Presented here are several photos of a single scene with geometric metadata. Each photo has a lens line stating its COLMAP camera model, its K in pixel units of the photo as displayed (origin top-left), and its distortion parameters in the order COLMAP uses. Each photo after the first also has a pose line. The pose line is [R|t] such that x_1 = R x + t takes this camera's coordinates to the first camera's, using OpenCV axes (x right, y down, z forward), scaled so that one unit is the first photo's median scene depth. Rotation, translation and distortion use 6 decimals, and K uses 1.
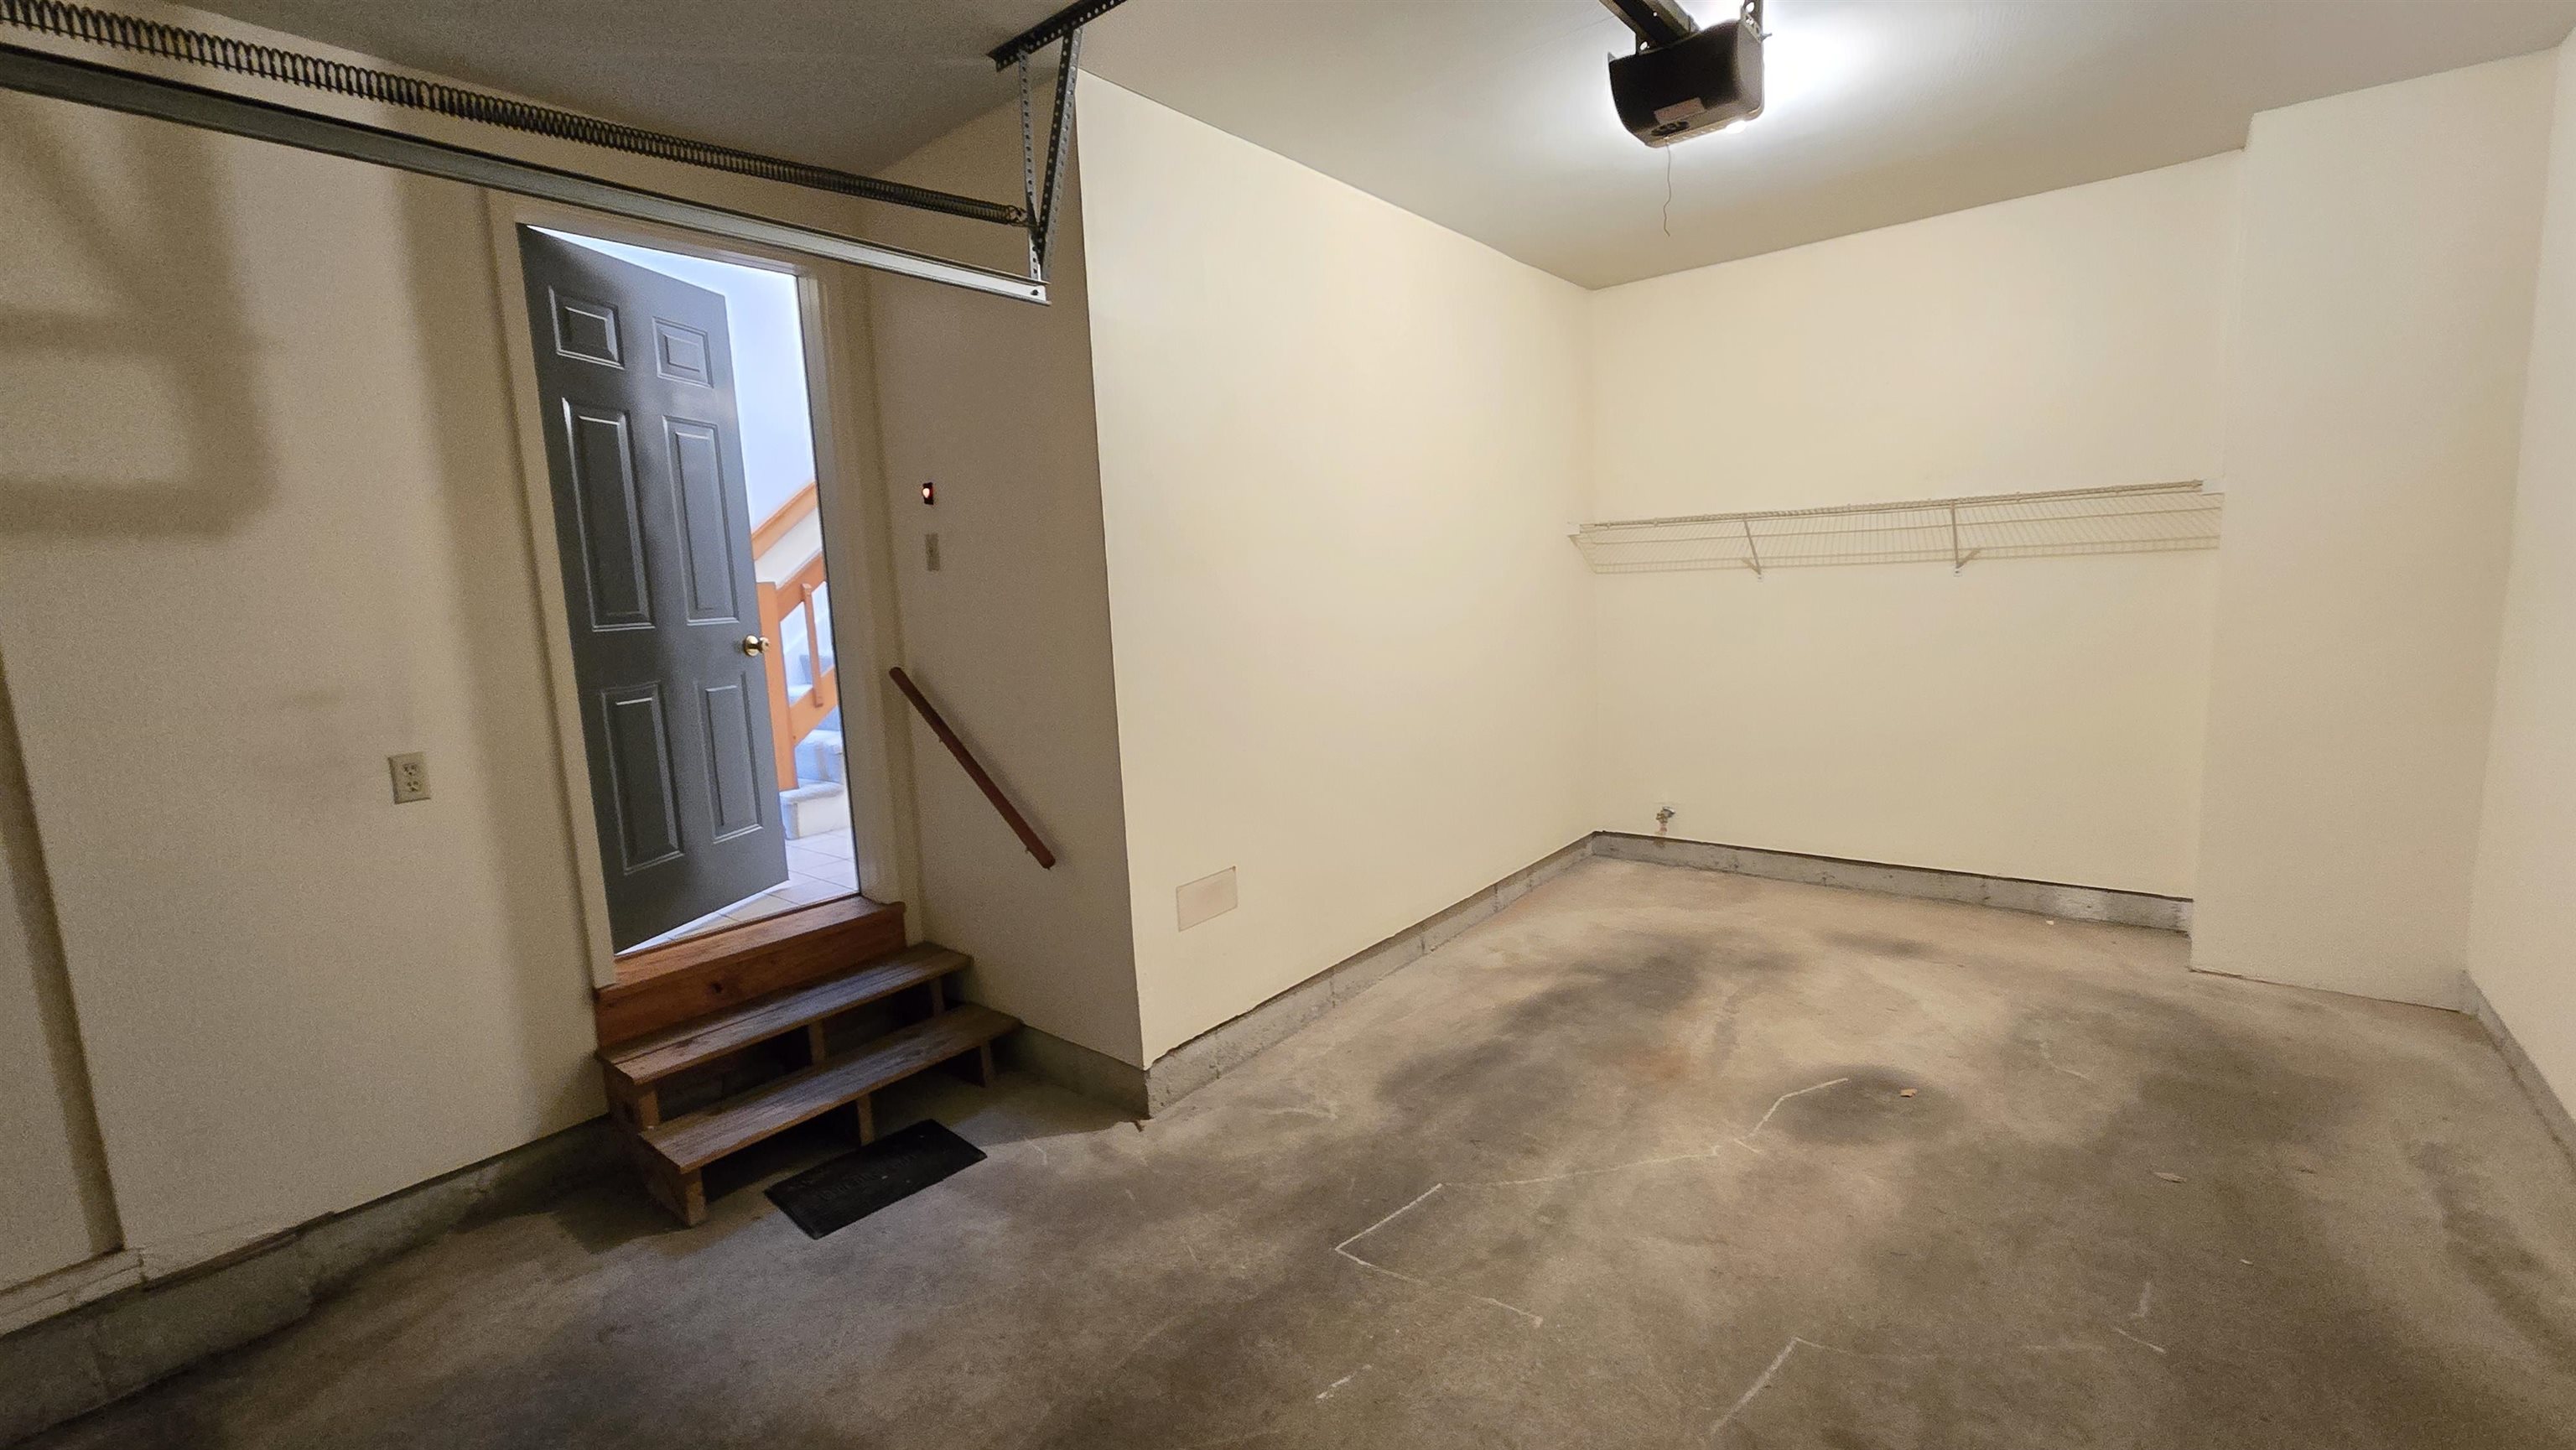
lens RADIAL K [[1052.4, 0, 1288.0], [0, 1052.4, 725.0], [0, 0, 1]] dist [0.000655, -0.001582]
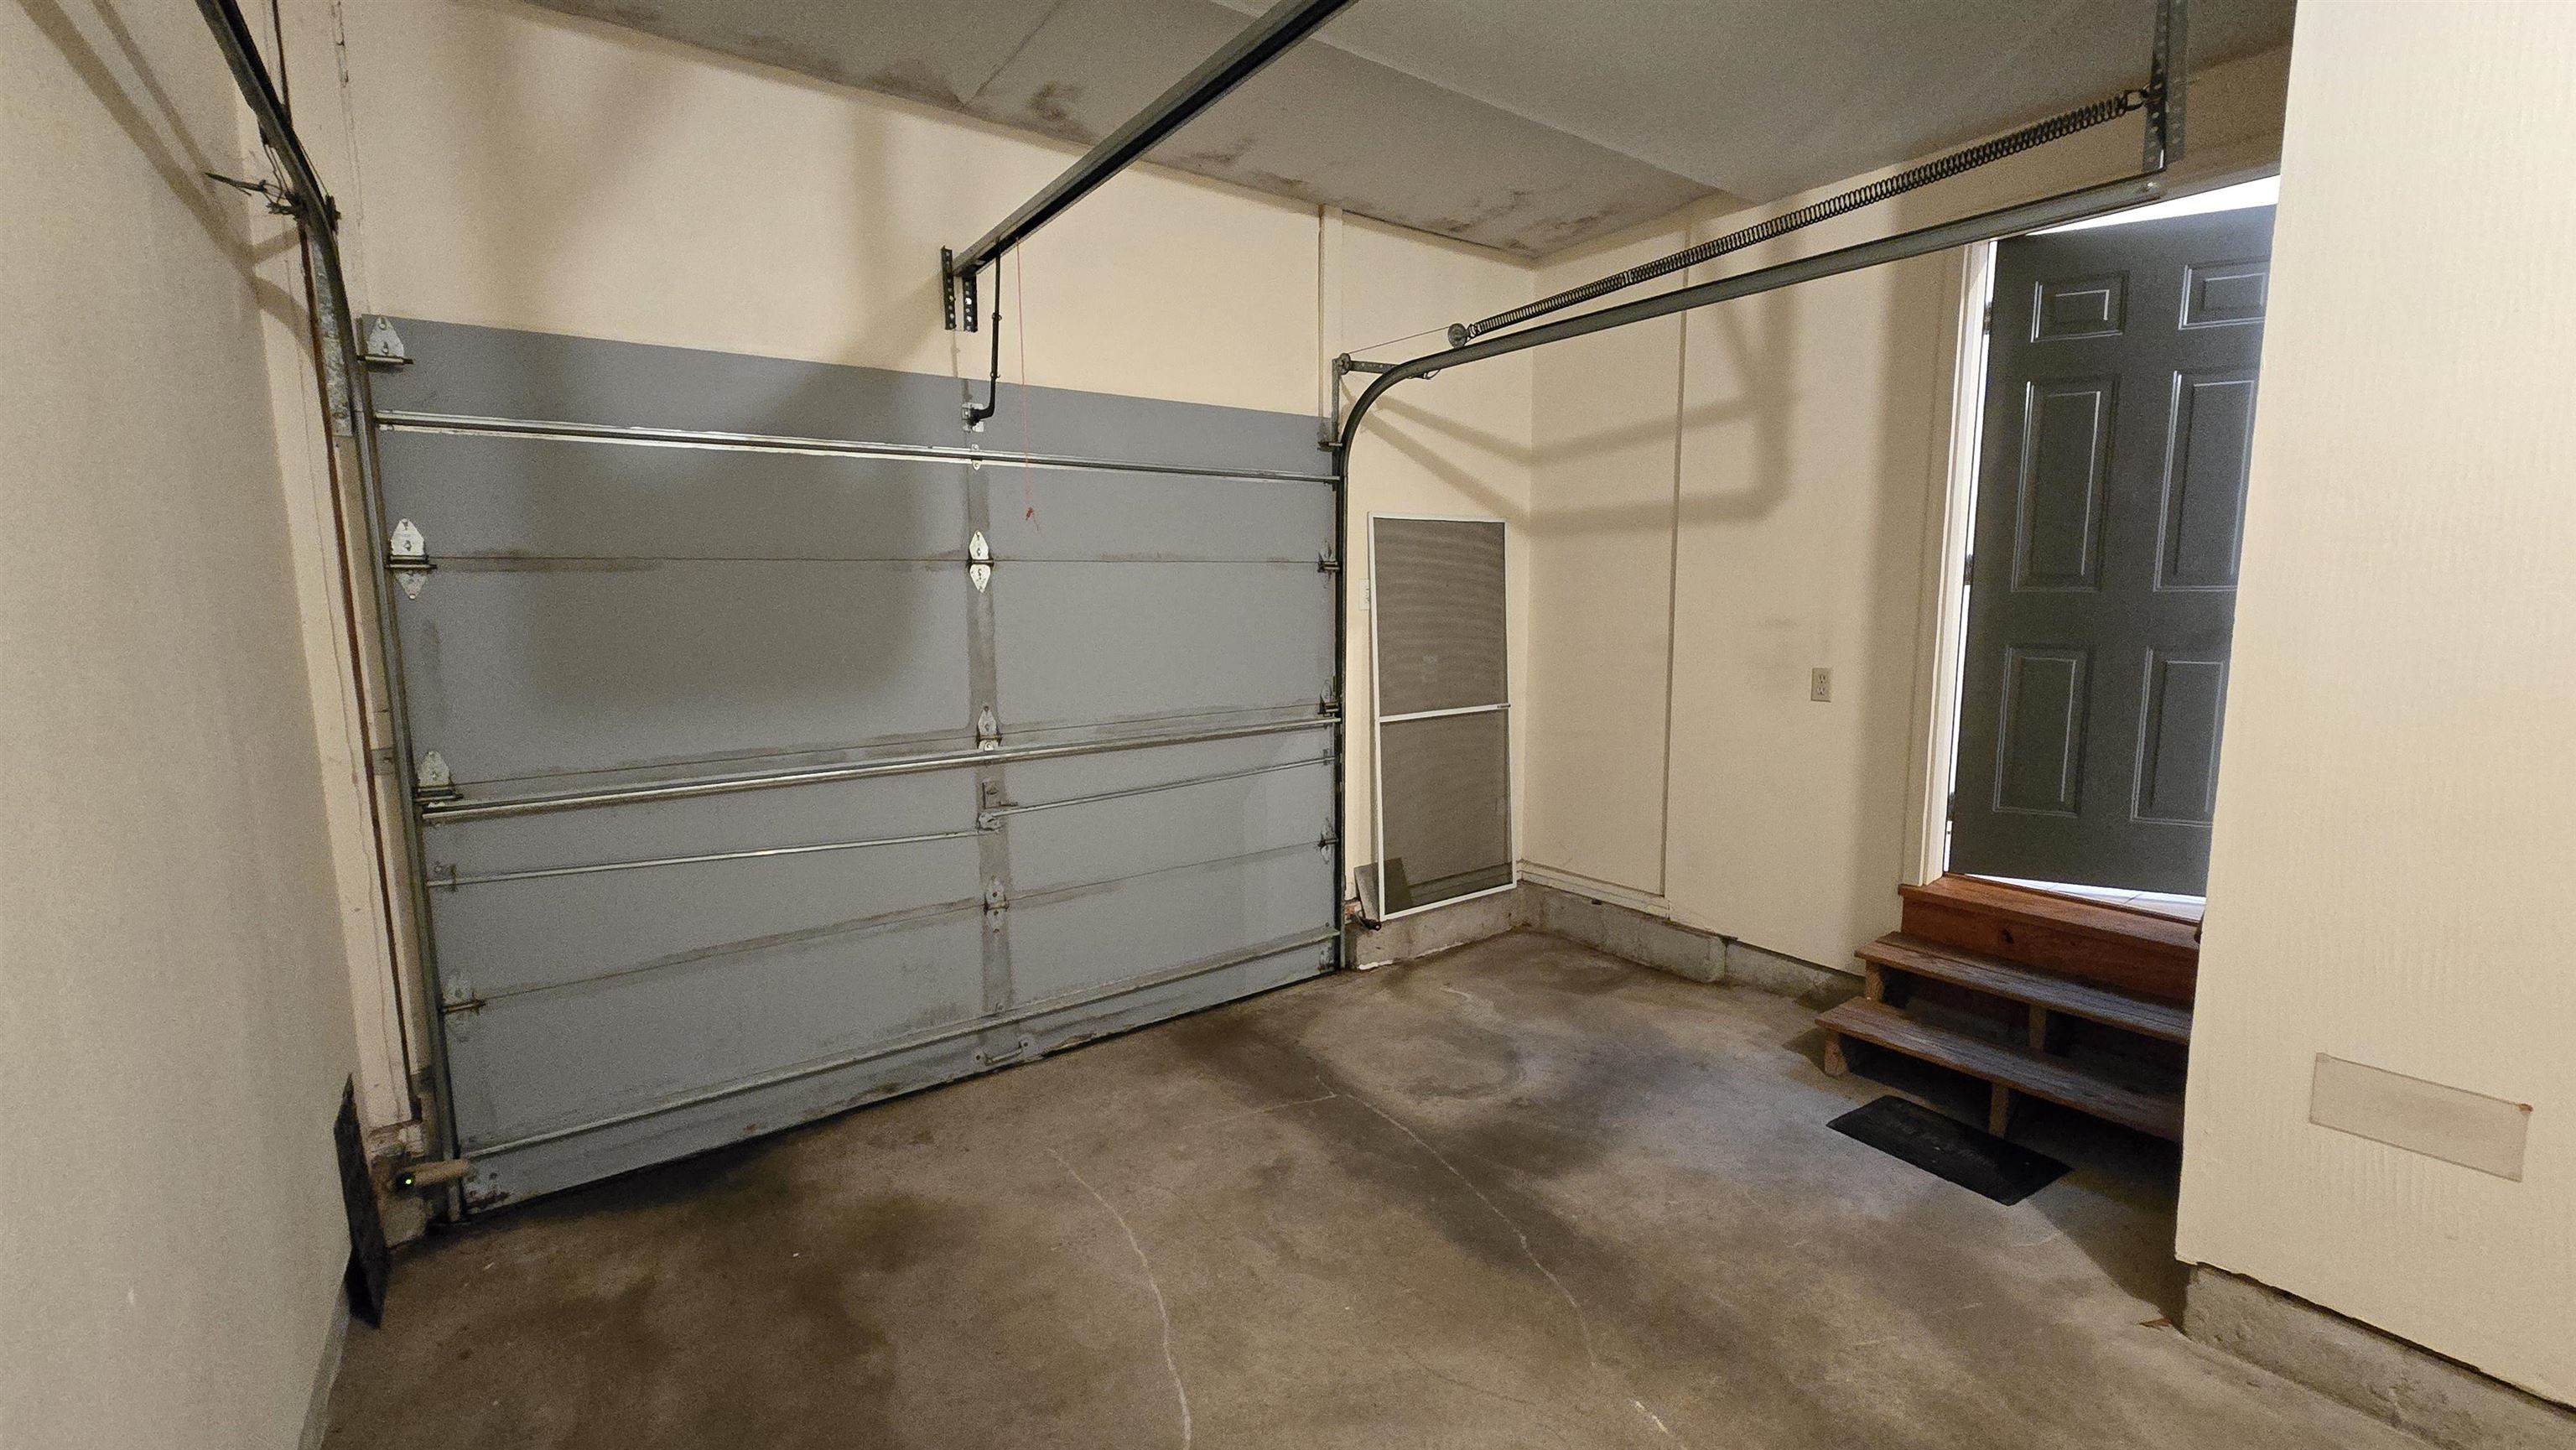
lens RADIAL K [[1053.7, 0, 1288.0], [0, 1053.7, 725.0], [0, 0, 1]] dist [-0.001498, 0.000200]
pose [[-0.247611, 0.181056, -0.951792, 0.719083], [-0.111851, 0.970473, 0.213708, -0.121127], [0.962381, 0.159375, -0.220049, 0.608339]]
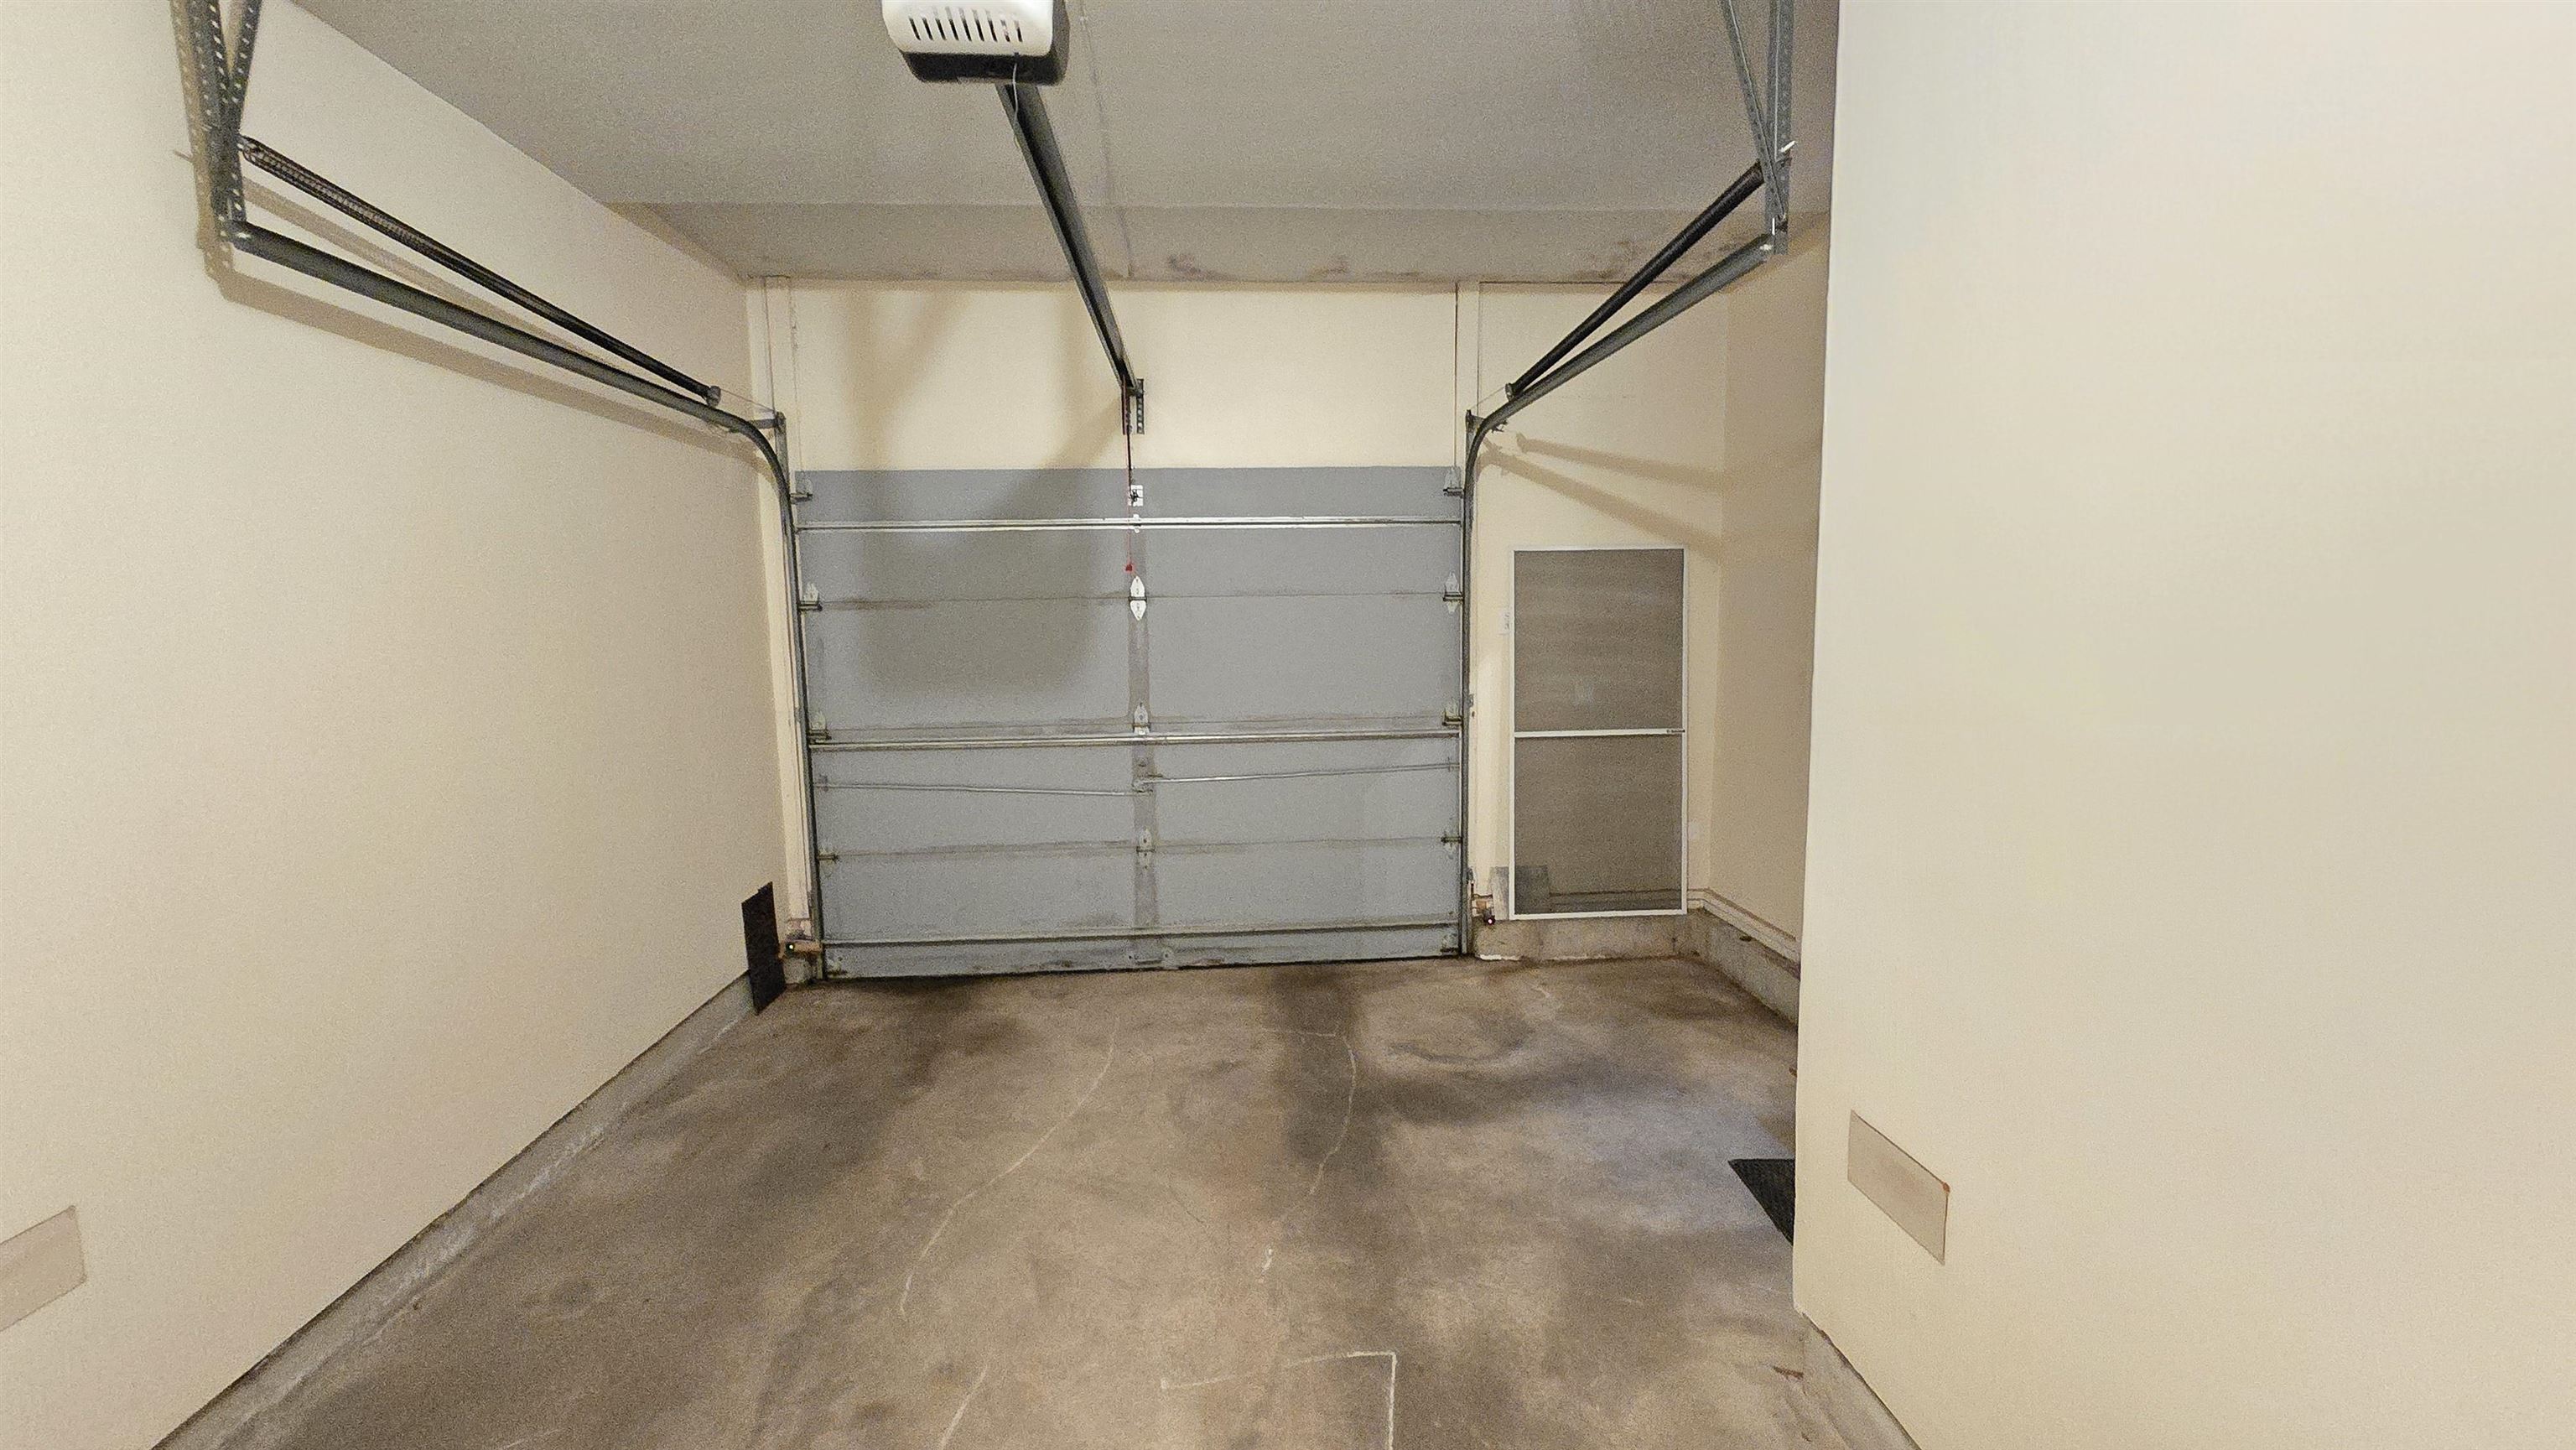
lens RADIAL K [[1053.7, 0, 1288.0], [0, 1053.7, 725.0], [0, 0, 1]] dist [-0.001498, 0.000200]
pose [[-0.724264, 0.139831, -0.675195, 0.610939], [-0.043392, 0.968038, 0.247023, -0.237232], [0.688156, 0.208208, -0.695047, 1.359812]]
